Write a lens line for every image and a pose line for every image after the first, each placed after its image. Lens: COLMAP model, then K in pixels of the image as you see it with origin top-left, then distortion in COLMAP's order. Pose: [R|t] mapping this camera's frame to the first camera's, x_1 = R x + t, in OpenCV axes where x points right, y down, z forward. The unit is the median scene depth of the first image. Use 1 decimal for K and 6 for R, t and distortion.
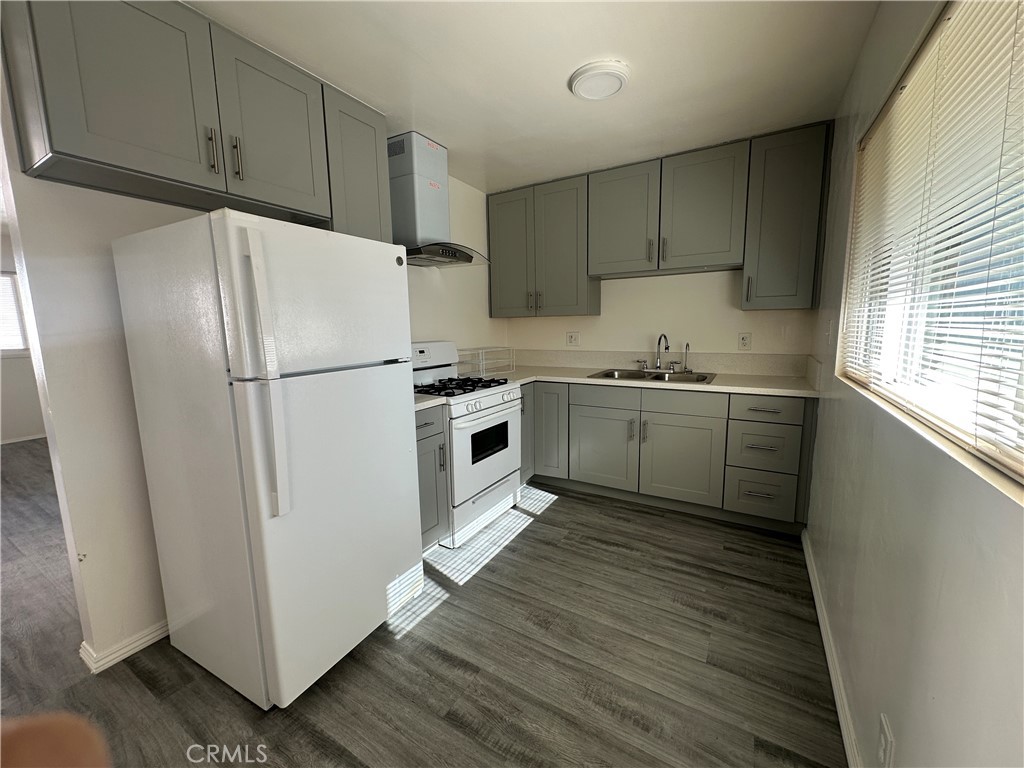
lens RADIAL K [[406.1, 0, 513.0], [0, 406.1, 382.5], [0, 0, 1]] dist [0.000101, -0.000047]
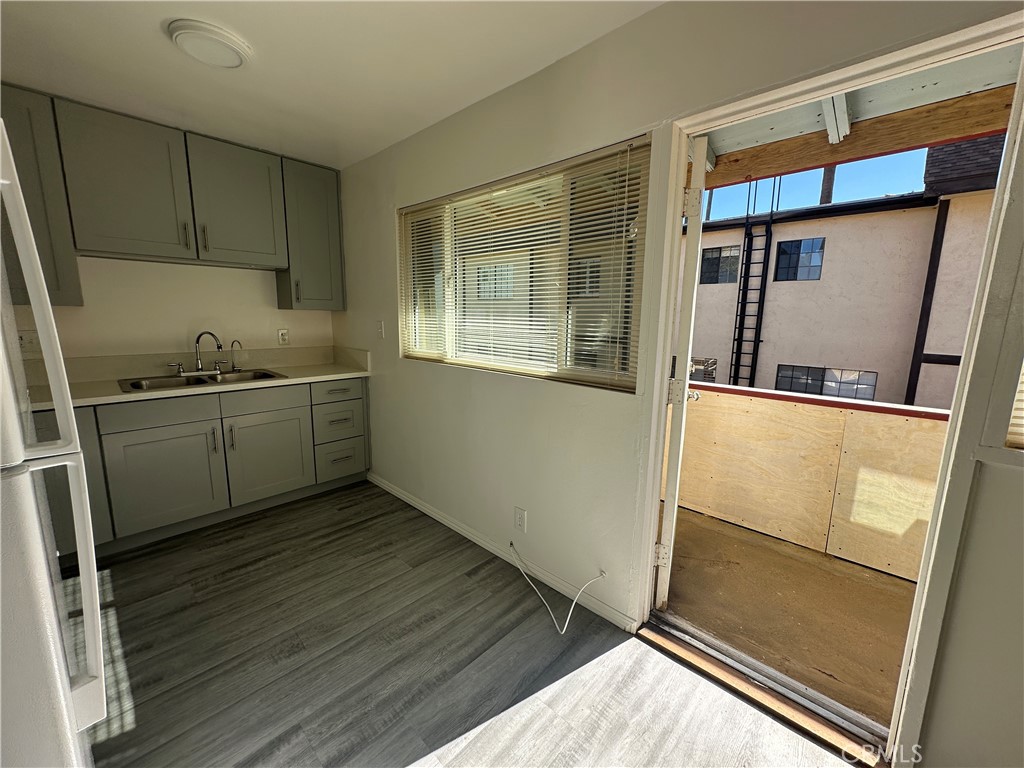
lens RADIAL K [[406.1, 0, 513.0], [0, 406.1, 382.5], [0, 0, 1]] dist [0.000101, -0.000047]
pose [[0.221779, -0.140344, 0.964944, -0.470719], [0.119017, 0.986085, 0.116065, -0.041350], [-0.967806, 0.089104, 0.235396, 0.186471]]
